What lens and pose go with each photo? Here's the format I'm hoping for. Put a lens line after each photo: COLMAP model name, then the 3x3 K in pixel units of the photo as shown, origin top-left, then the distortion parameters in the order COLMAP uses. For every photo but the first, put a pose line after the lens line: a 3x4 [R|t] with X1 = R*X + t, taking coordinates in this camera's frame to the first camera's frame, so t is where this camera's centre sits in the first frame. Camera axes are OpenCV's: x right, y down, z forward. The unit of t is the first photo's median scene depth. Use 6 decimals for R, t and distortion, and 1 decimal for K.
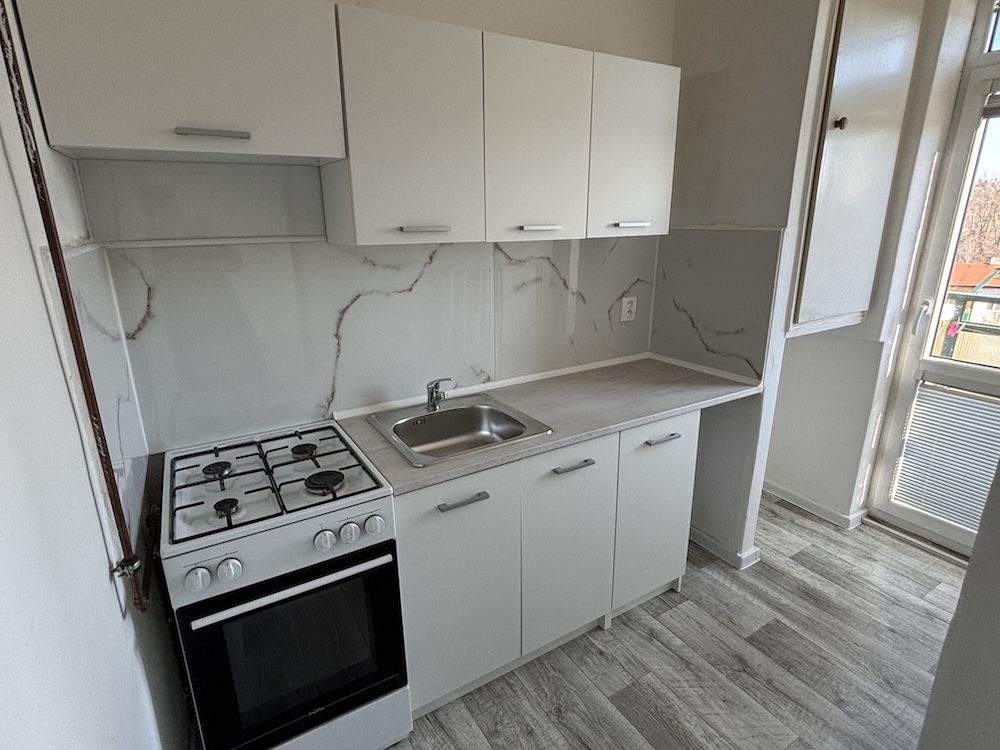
lens RADIAL K [[509.6, 0, 500.0], [0, 509.6, 375.0], [0, 0, 1]] dist [-0.001432, -0.006297]
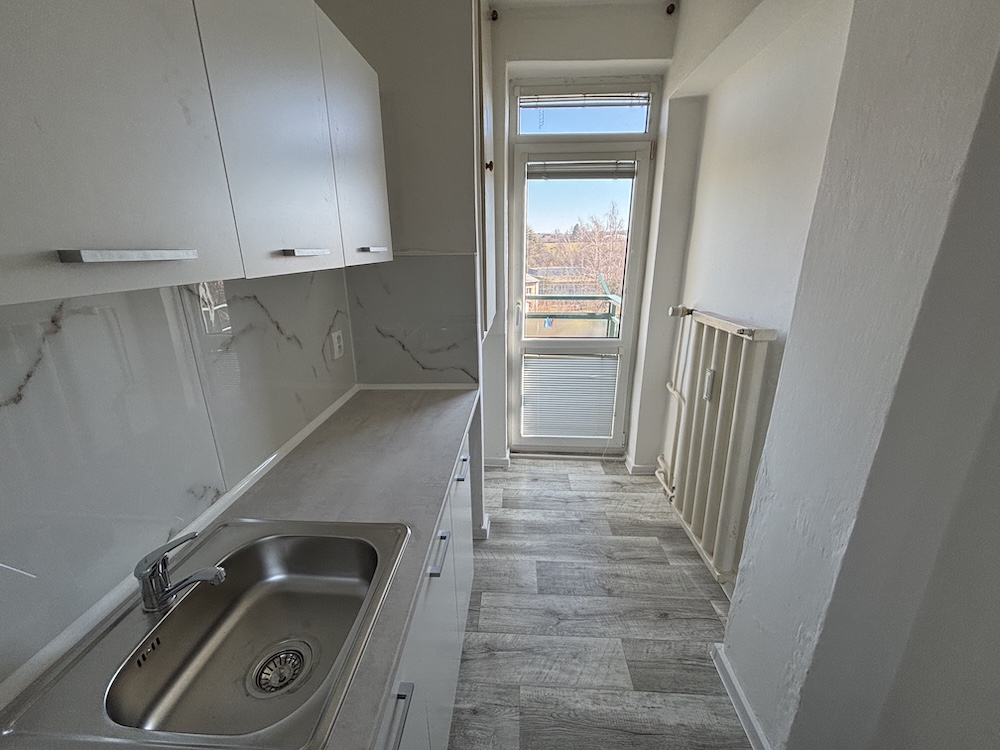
lens RADIAL K [[400.3, 0, 500.0], [0, 400.3, 375.0], [0, 0, 1]] dist [-0.000273, -0.000418]
pose [[0.569791, -0.244699, 0.784513, -0.173453], [0.236407, 0.963093, 0.128697, -0.113508], [-0.787051, 0.112134, 0.606611, 0.395332]]
